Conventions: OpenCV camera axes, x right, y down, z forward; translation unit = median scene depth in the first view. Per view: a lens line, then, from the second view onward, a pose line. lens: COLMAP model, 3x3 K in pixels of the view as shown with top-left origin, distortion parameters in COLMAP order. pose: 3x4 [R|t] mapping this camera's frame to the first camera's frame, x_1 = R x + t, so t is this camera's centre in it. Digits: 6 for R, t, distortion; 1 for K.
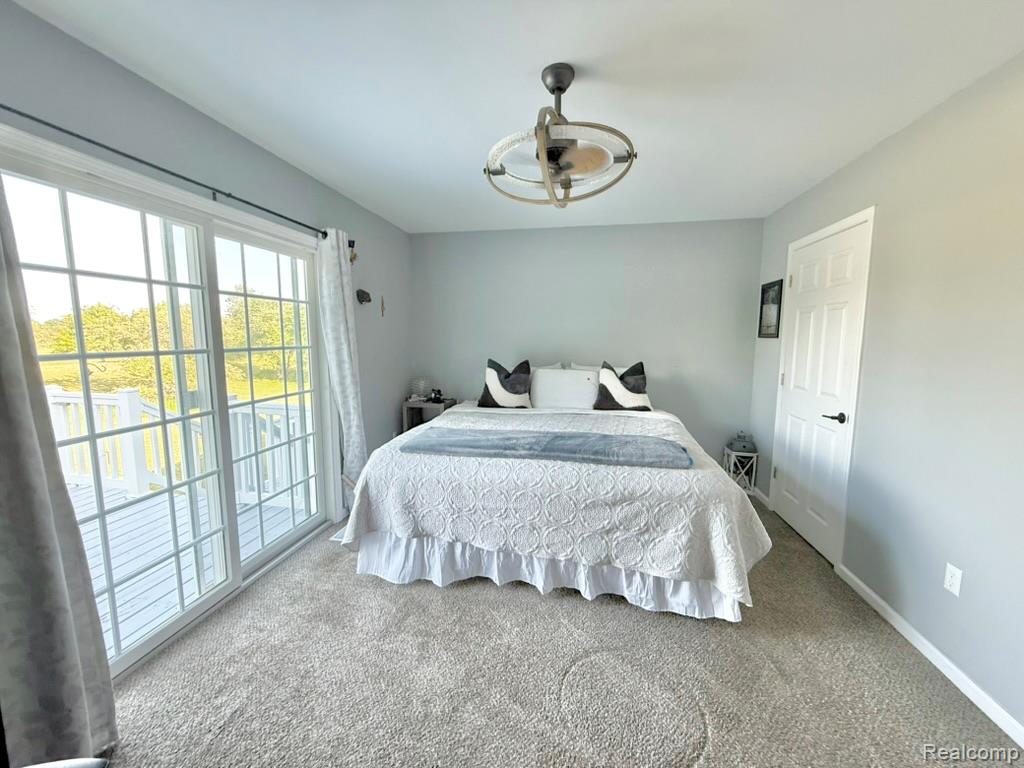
lens RADIAL K [[404.4, 0, 512.0], [0, 404.4, 384.0], [0, 0, 1]] dist [0.007197, -0.000020]
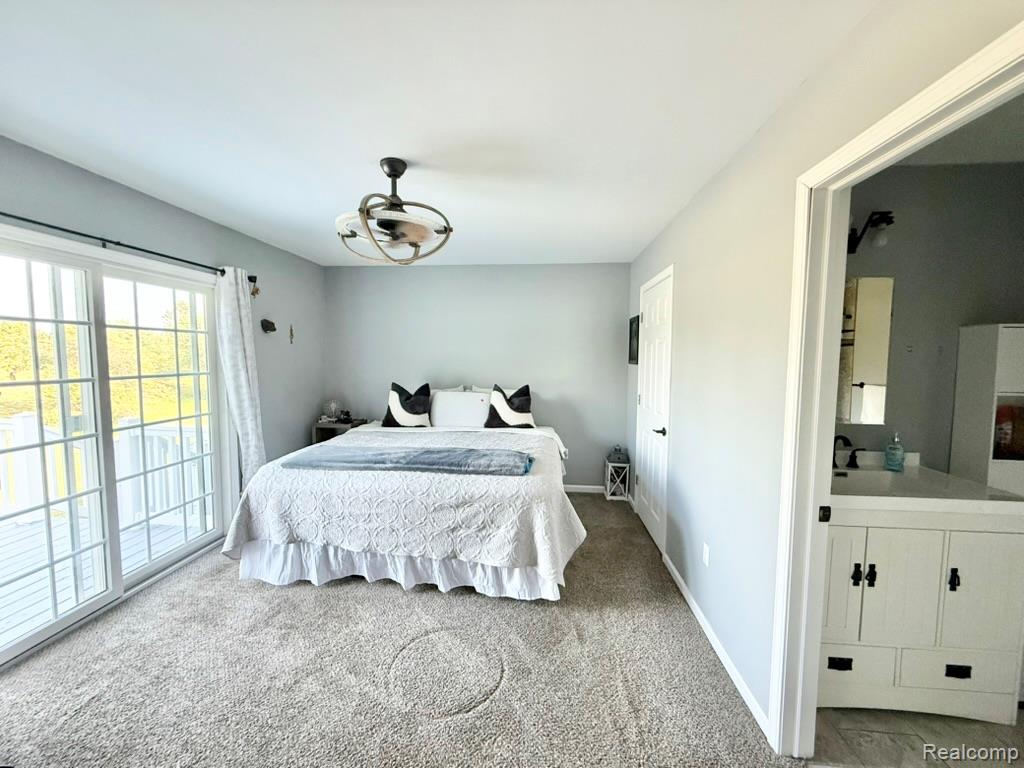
lens RADIAL K [[407.2, 0, 512.0], [0, 407.2, 384.0], [0, 0, 1]] dist [0.007163, 0.000219]
pose [[0.995796, -0.003602, 0.091530, 0.276951], [0.007812, 0.998926, -0.045680, -0.008360], [-0.091267, 0.046203, 0.994754, -0.212107]]
